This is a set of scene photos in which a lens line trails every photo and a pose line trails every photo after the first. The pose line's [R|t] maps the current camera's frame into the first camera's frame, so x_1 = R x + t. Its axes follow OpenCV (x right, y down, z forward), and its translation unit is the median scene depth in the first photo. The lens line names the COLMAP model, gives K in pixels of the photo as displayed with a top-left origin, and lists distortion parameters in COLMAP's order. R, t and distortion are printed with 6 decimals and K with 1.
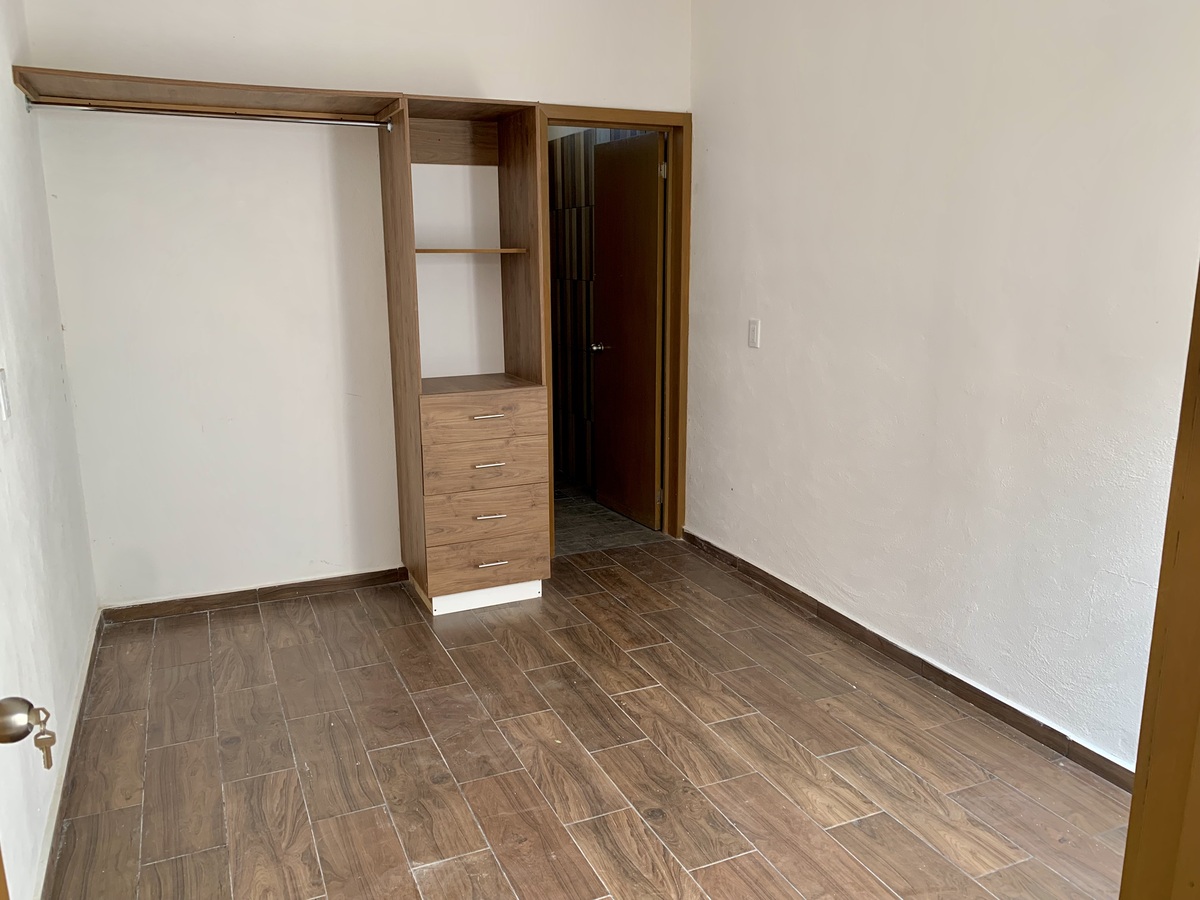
lens RADIAL K [[932.7, 0, 600.8], [0, 932.7, 445.5], [0, 0, 1]] dist [0.042793, -0.049708]
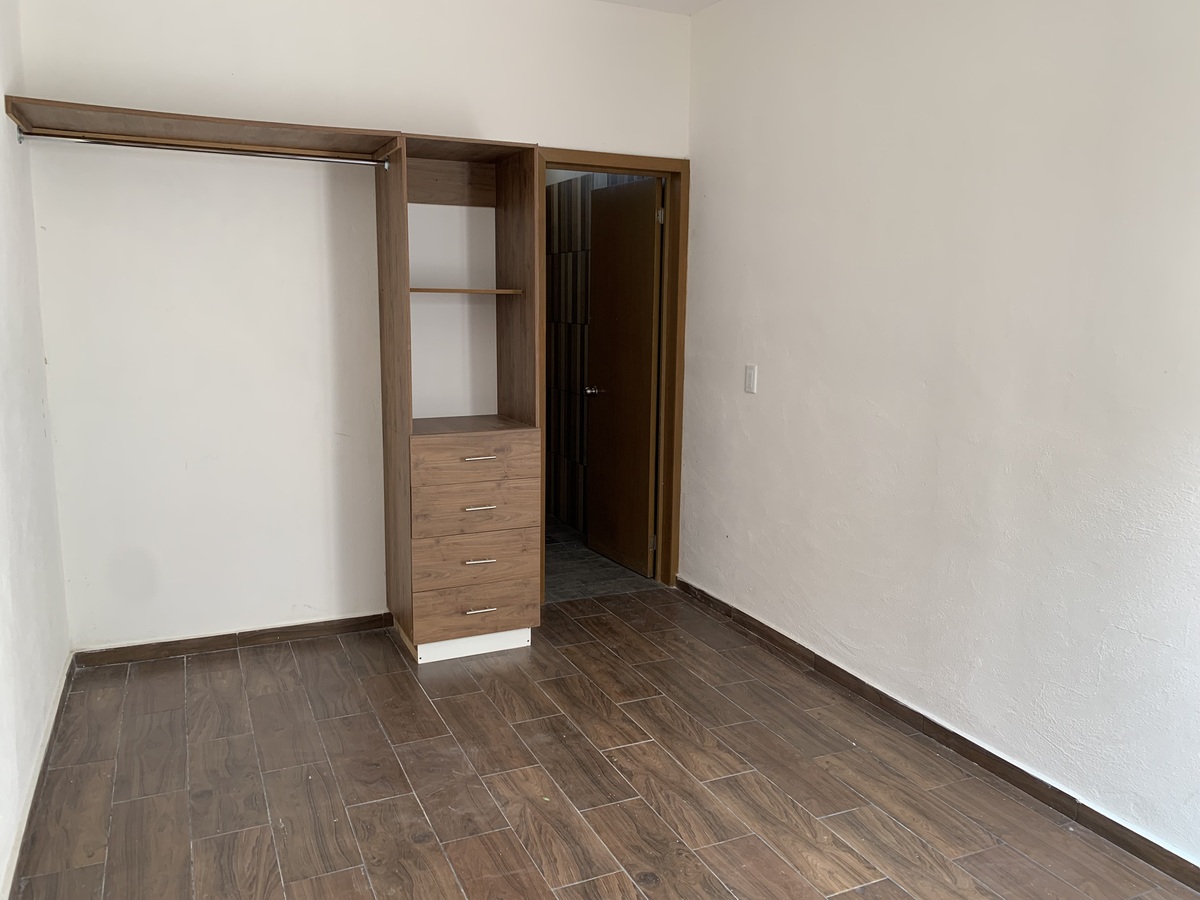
lens RADIAL K [[932.7, 0, 601.3], [0, 932.7, 445.4], [0, 0, 1]] dist [0.042793, -0.049708]
pose [[0.999809, 0.015544, 0.011846, -0.006268], [-0.014927, 0.998614, -0.050468, 0.003172], [-0.012614, 0.050281, 0.998655, 0.024289]]
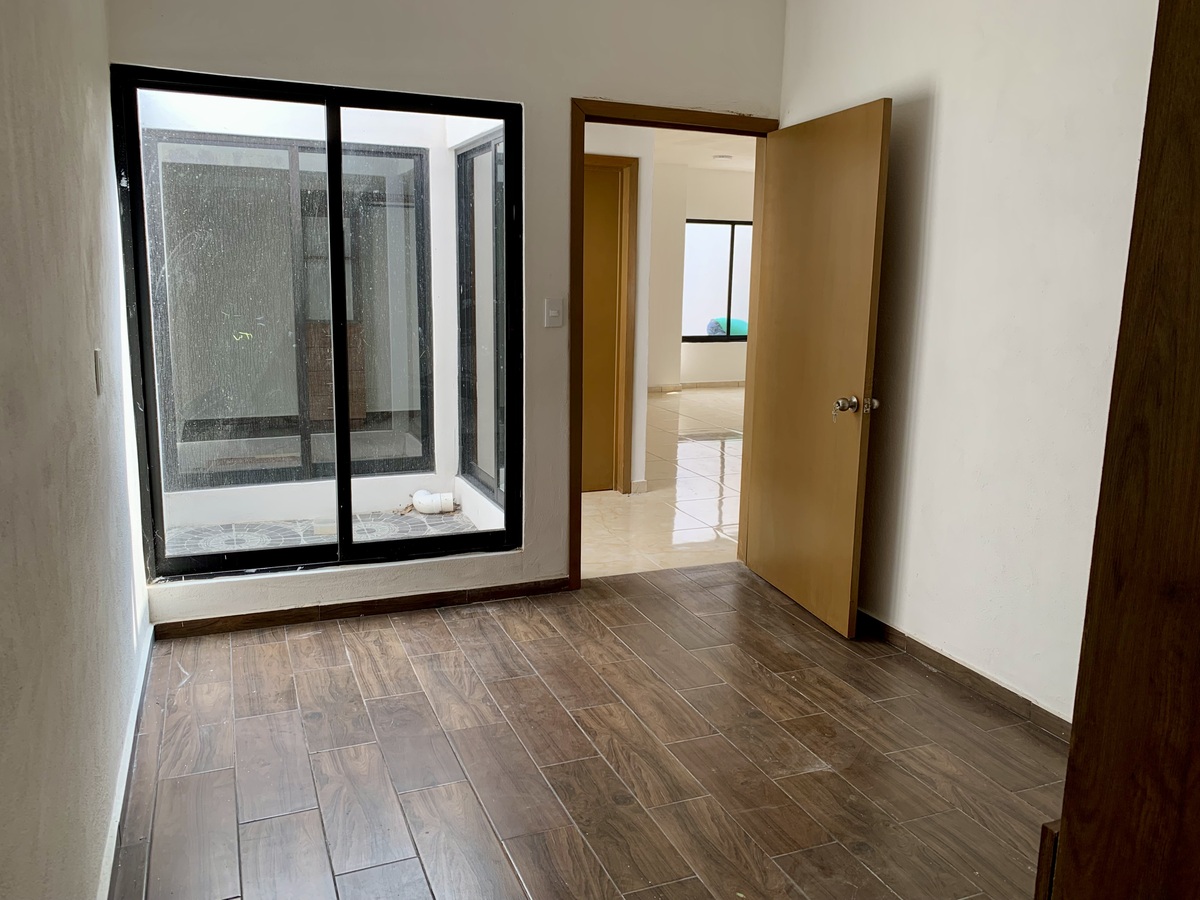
lens RADIAL K [[932.7, 0, 600.6], [0, 932.7, 448.1], [0, 0, 1]] dist [0.042793, -0.049708]
pose [[-0.999410, -0.022618, 0.025849, 0.054018], [-0.011080, 0.924645, 0.380669, -0.293798], [-0.032511, 0.380158, -0.924350, 1.510556]]
